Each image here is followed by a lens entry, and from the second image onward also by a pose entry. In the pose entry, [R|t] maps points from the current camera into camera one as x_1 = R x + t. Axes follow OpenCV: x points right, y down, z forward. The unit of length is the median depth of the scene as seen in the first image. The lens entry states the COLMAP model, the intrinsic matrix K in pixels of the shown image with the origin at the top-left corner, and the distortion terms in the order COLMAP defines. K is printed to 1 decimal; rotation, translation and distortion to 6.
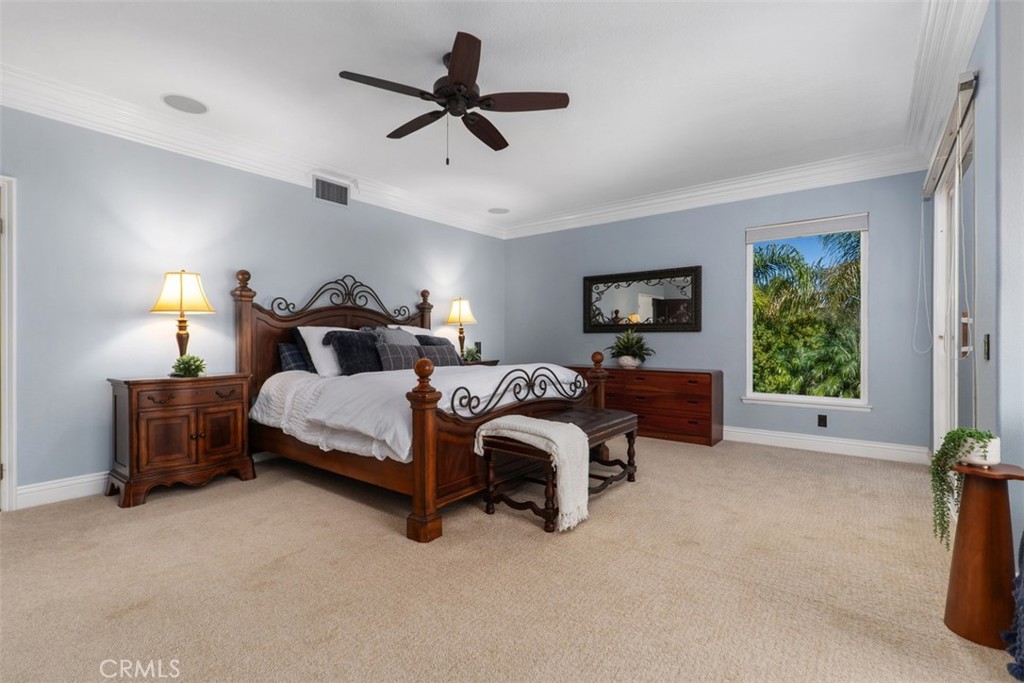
lens RADIAL K [[466.6, 0, 510.5], [0, 466.6, 339.8], [0, 0, 1]] dist [0.003275, 0.000295]
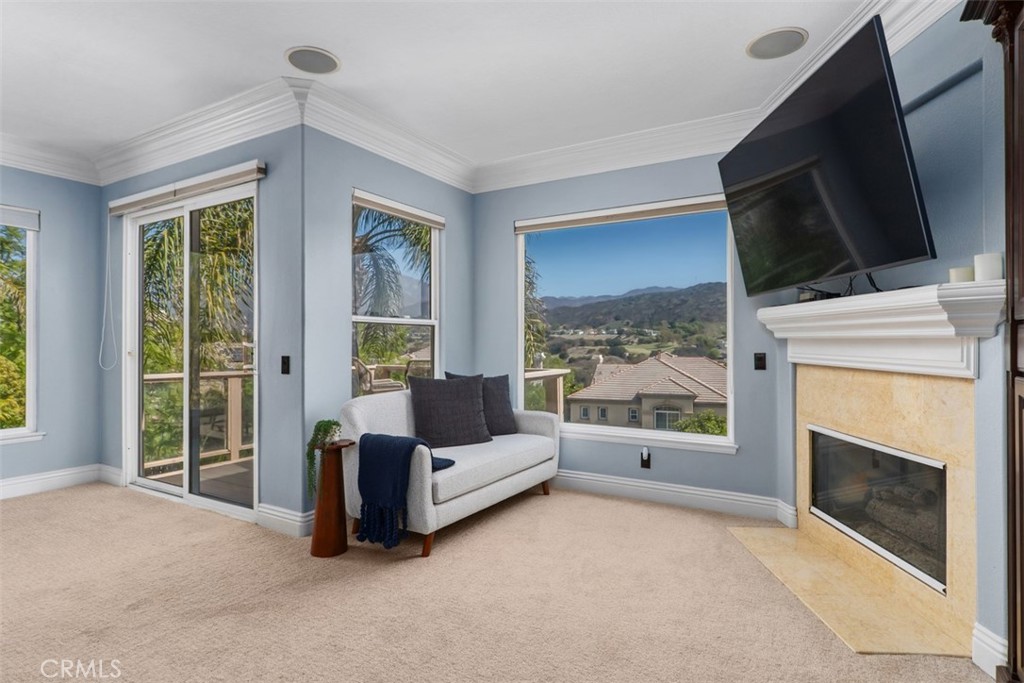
lens RADIAL K [[539.2, 0, 509.8], [0, 539.2, 342.7], [0, 0, 1]] dist [0.001953, 0.000288]
pose [[-0.133310, 0.001416, 0.991073, -0.714378], [0.000649, 0.999999, -0.001341, -0.050260], [-0.991074, 0.000464, -0.133311, 0.550286]]
